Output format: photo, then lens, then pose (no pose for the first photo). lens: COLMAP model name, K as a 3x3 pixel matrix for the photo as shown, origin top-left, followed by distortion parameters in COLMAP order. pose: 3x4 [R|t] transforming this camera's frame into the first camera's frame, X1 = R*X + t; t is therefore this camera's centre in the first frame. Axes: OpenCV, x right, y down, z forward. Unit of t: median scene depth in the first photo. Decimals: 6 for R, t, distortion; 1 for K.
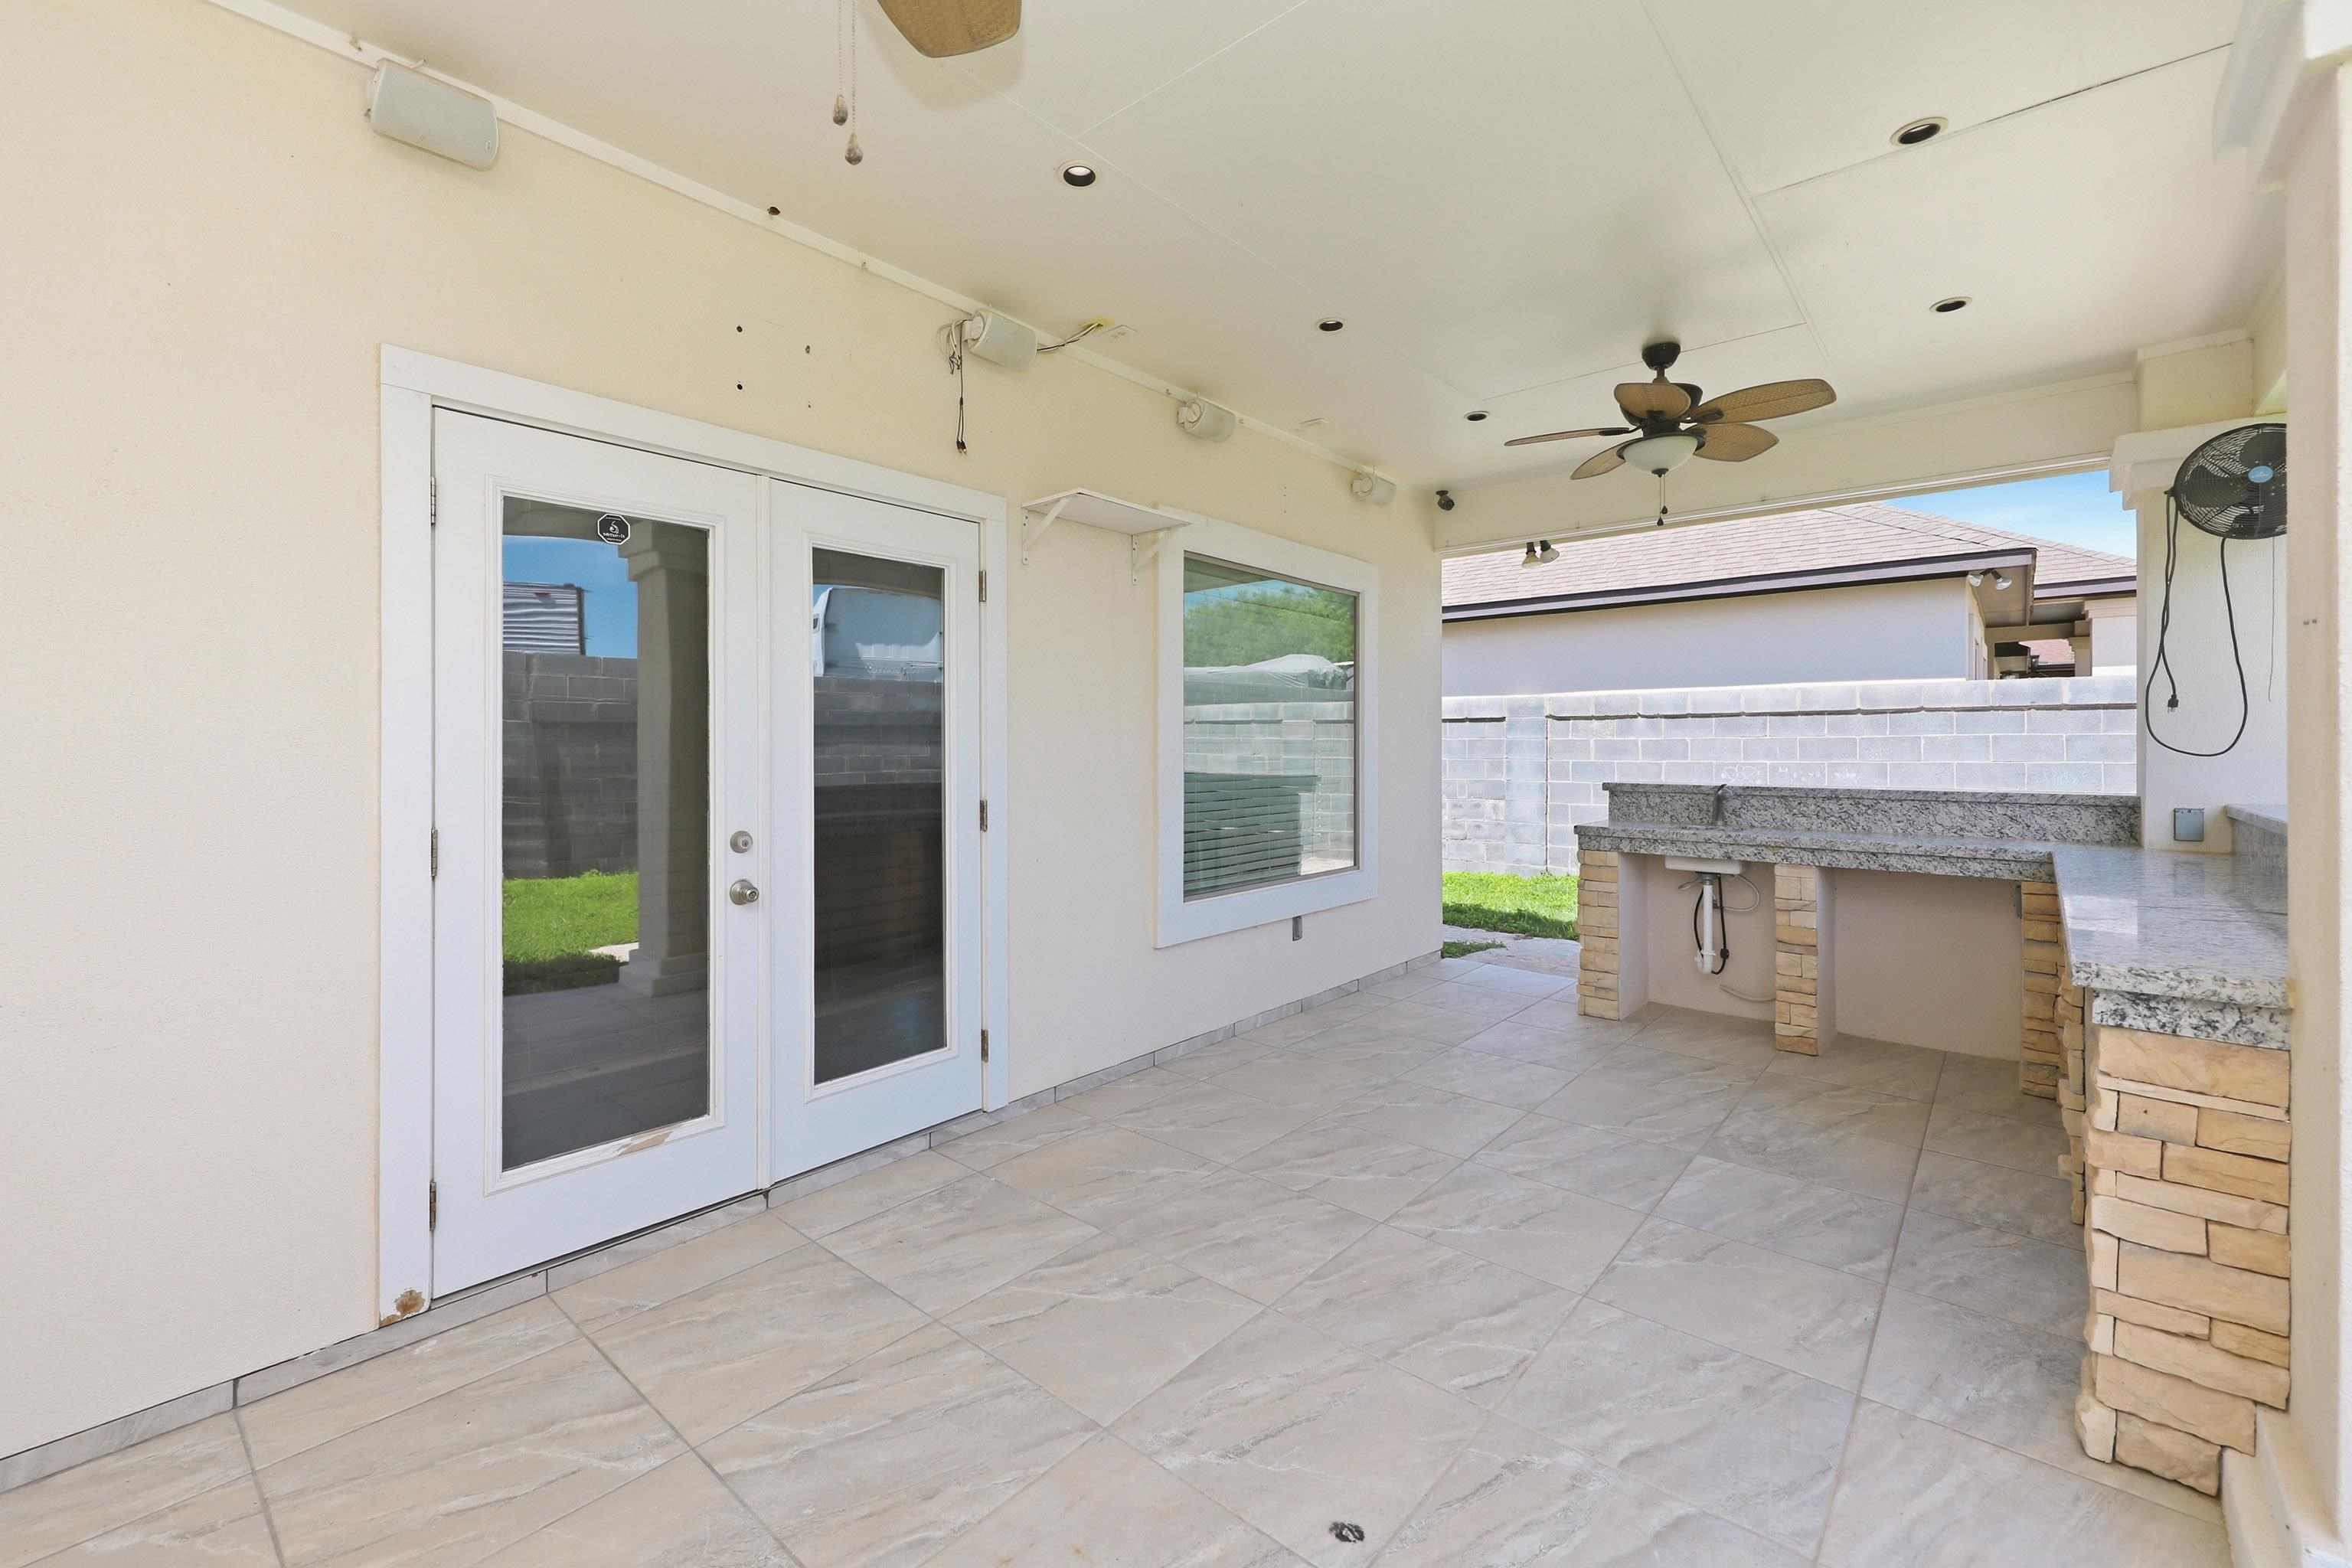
lens RADIAL K [[984.8, 0, 1174.1], [0, 984.8, 746.4], [0, 0, 1]] dist [0.000927, -0.001131]
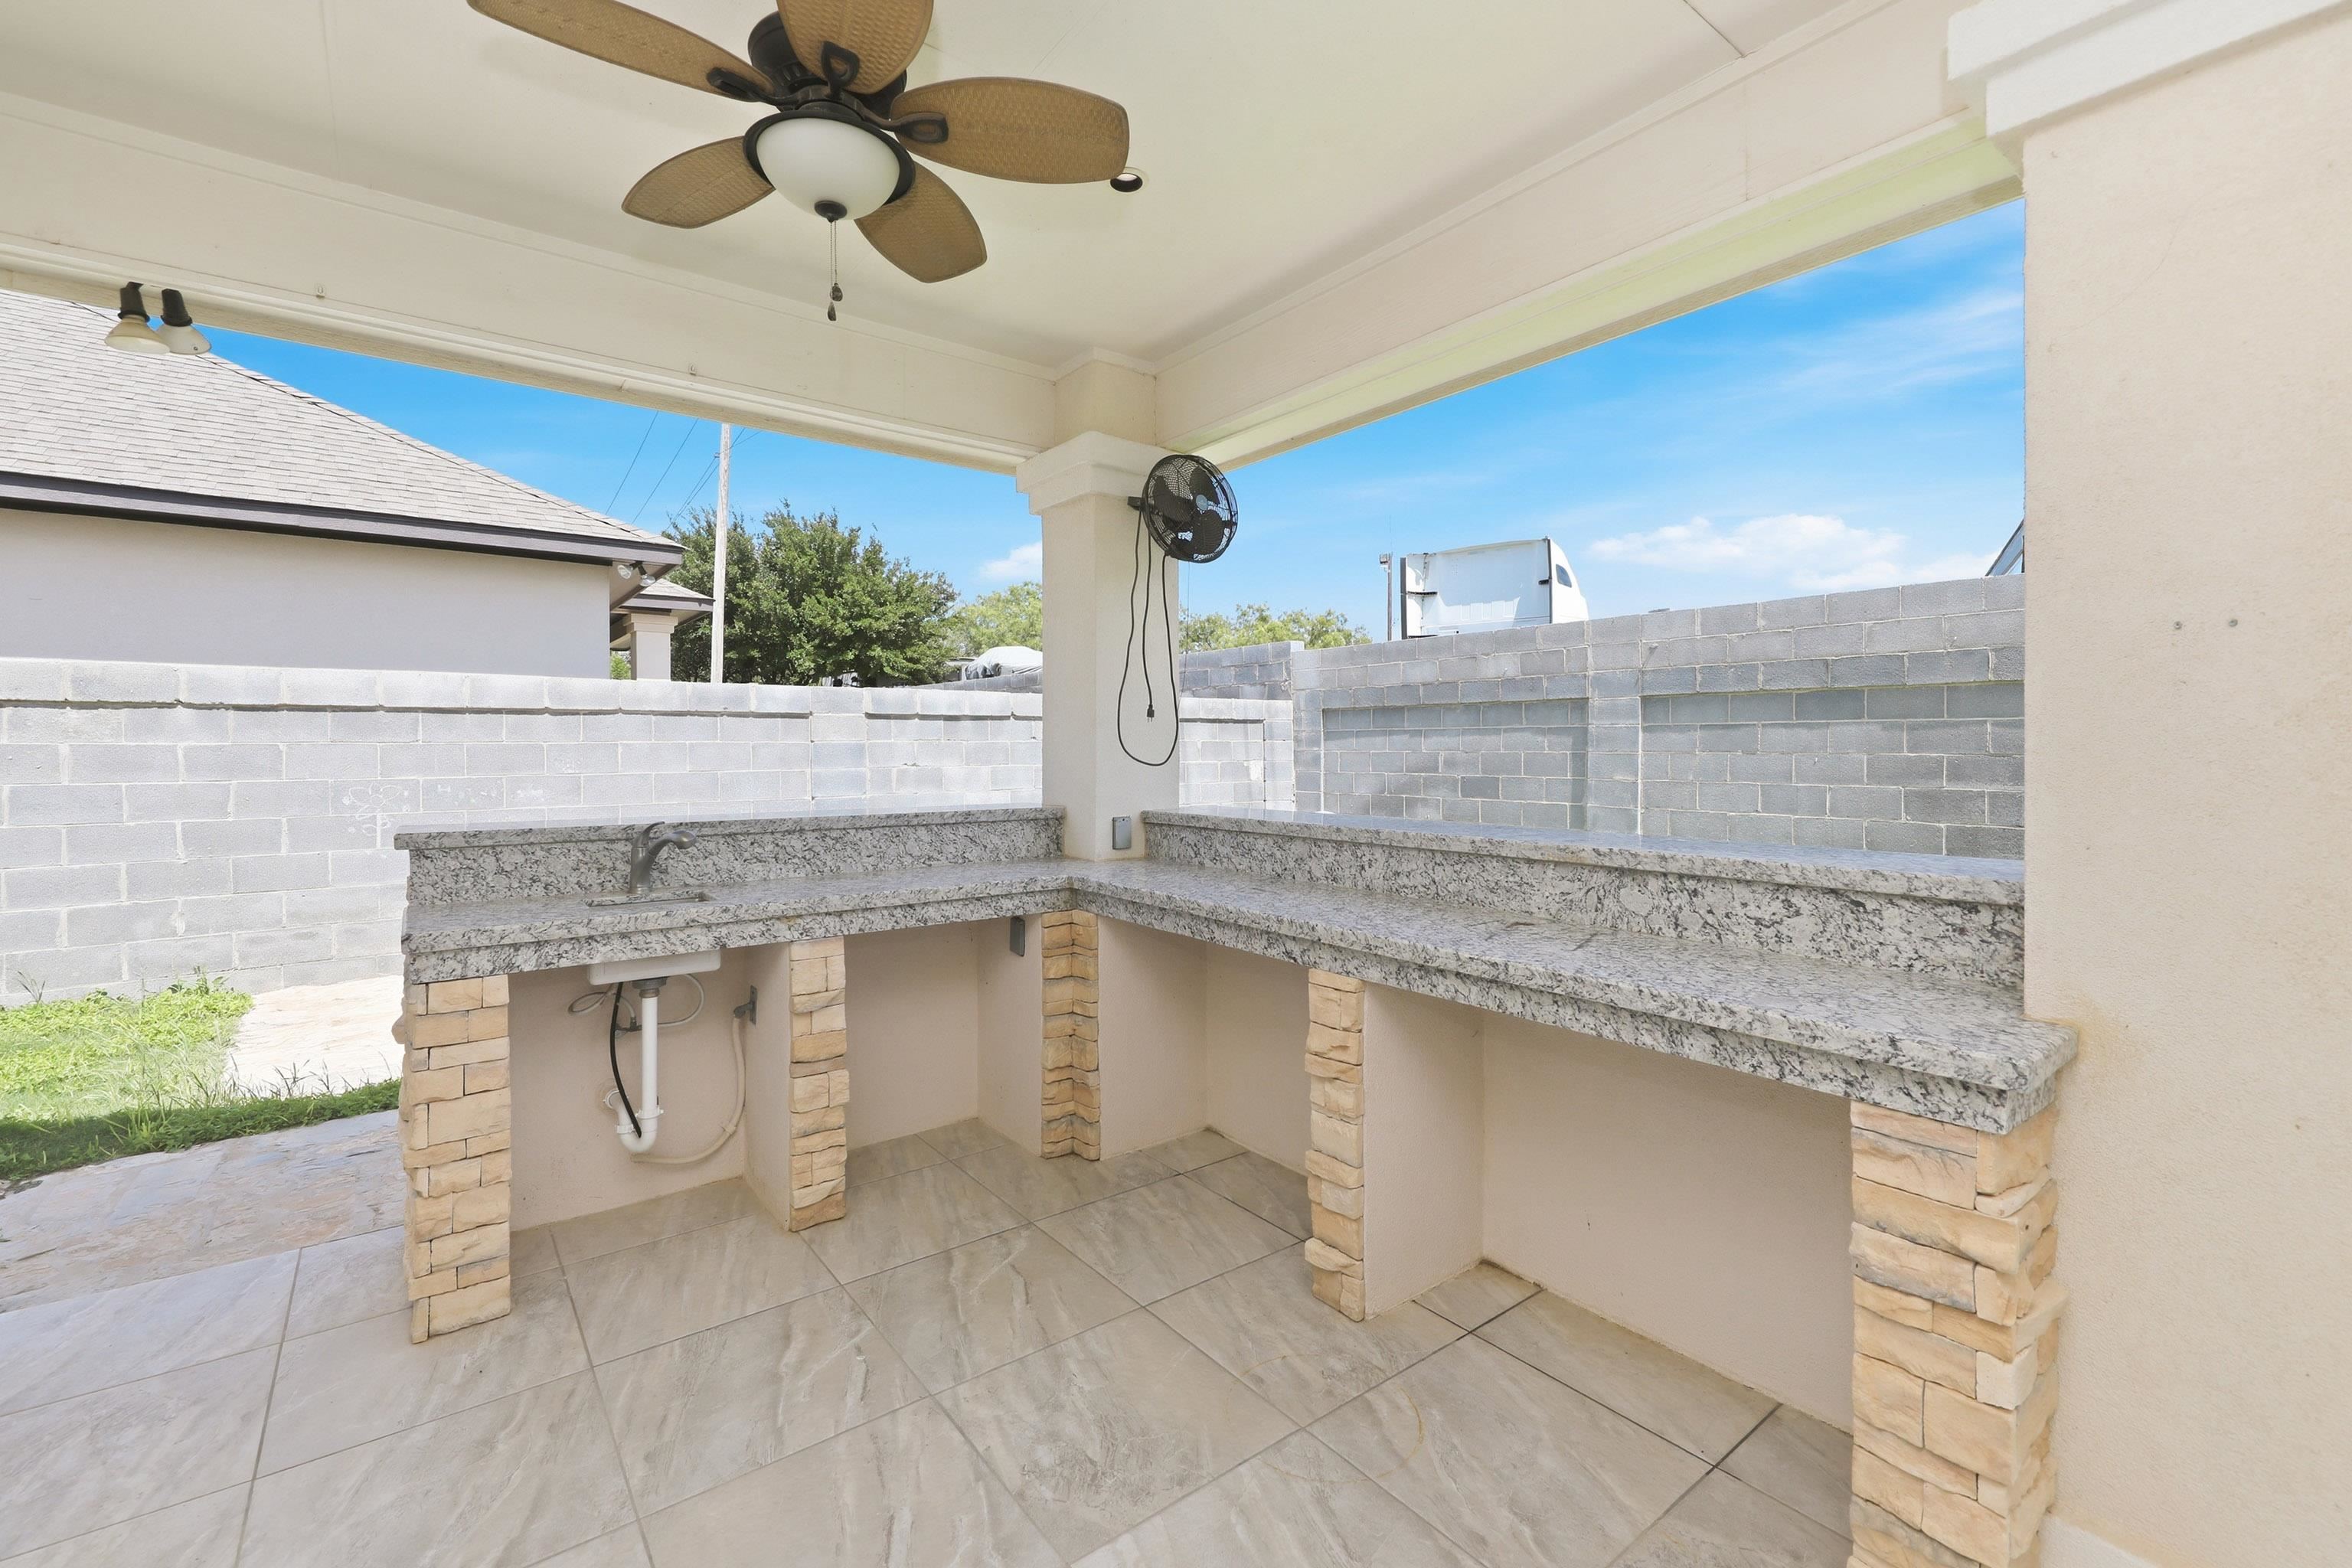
lens RADIAL K [[984.8, 0, 1174.1], [0, 984.8, 746.4], [0, 0, 1]] dist [0.000927, -0.001131]
pose [[0.194478, 0.003294, 0.980901, 0.032419], [0.002706, 0.999989, -0.003895, -0.005452], [-0.980903, 0.003412, 0.194467, 0.656301]]
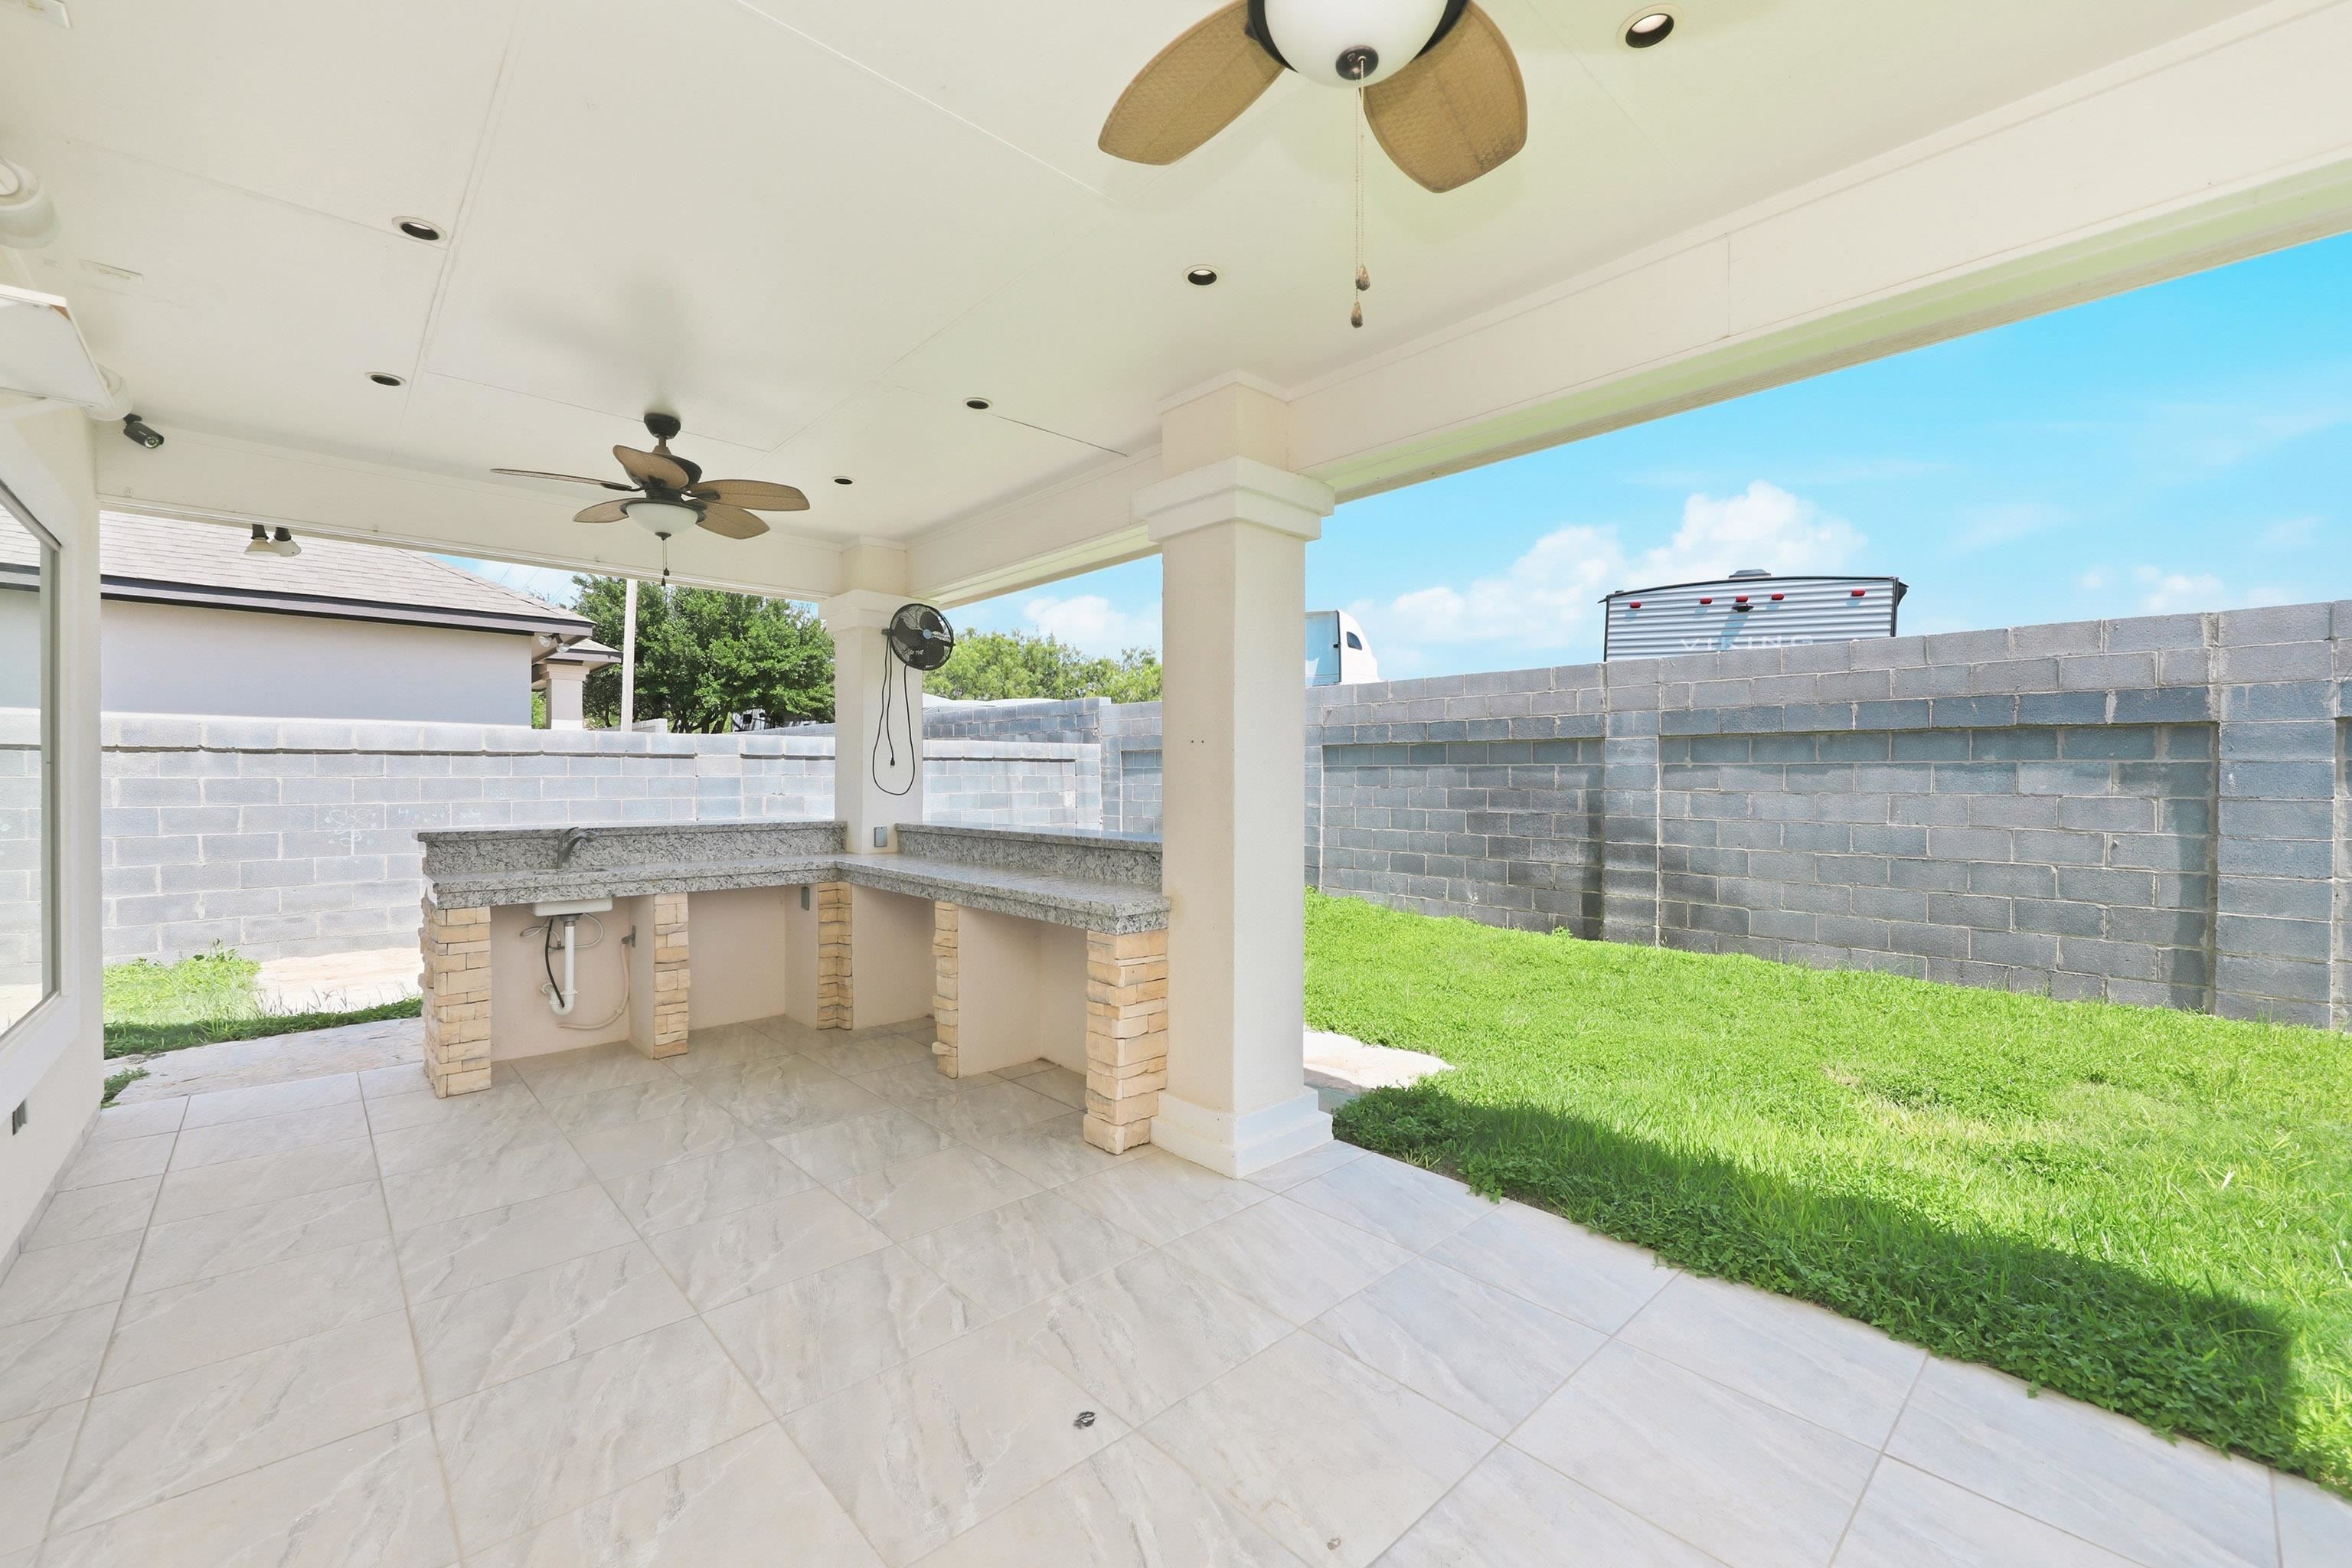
lens RADIAL K [[938.1, 0, 1184.6], [0, 938.1, 778.8], [0, 0, 1]] dist [-0.002110, -0.000692]
pose [[0.096303, 0.002277, 0.995349, -0.413710], [-0.000441, 0.999997, -0.002245, -0.011952], [-0.995352, -0.000222, 0.096304, 0.305720]]
